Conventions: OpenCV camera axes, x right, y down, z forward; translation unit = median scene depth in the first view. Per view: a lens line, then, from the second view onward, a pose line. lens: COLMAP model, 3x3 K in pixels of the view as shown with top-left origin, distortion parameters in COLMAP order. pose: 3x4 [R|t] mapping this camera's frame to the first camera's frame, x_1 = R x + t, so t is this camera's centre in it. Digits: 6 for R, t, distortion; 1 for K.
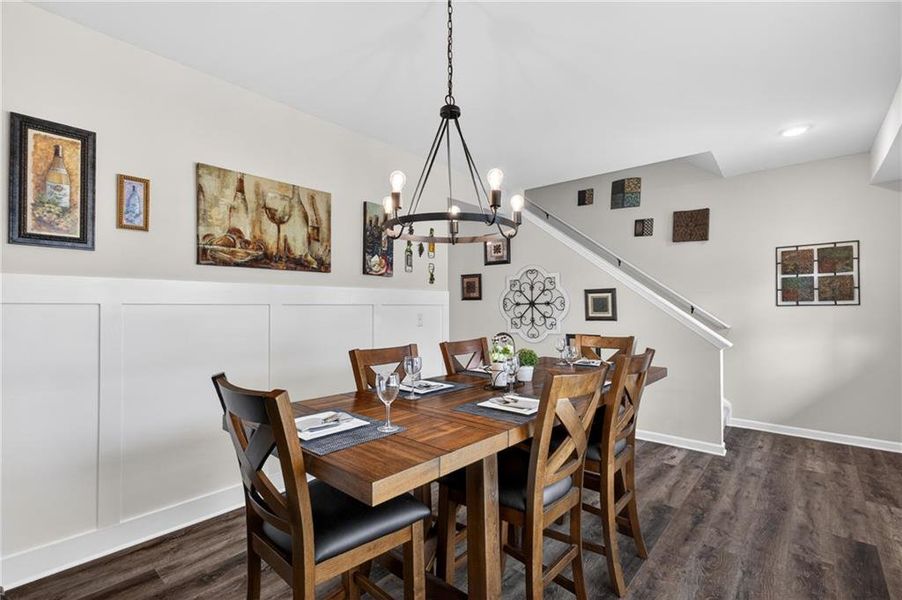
lens RADIAL K [[413.5, 0, 455.8], [0, 413.5, 302.6], [0, 0, 1]] dist [0.009858, -0.001251]
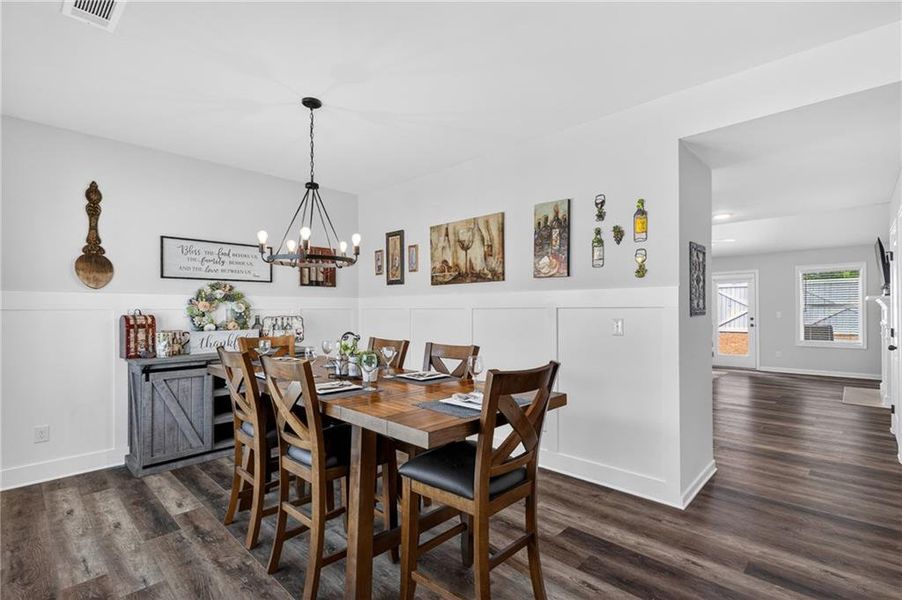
lens RADIAL K [[413.5, 0, 456.0], [0, 413.5, 304.9], [0, 0, 1]] dist [0.009858, -0.001251]
pose [[-0.043303, -0.021459, -0.998831, 0.937655], [0.001352, 0.999767, -0.021538, 0.022131], [0.999061, -0.002283, -0.043264, 1.011782]]
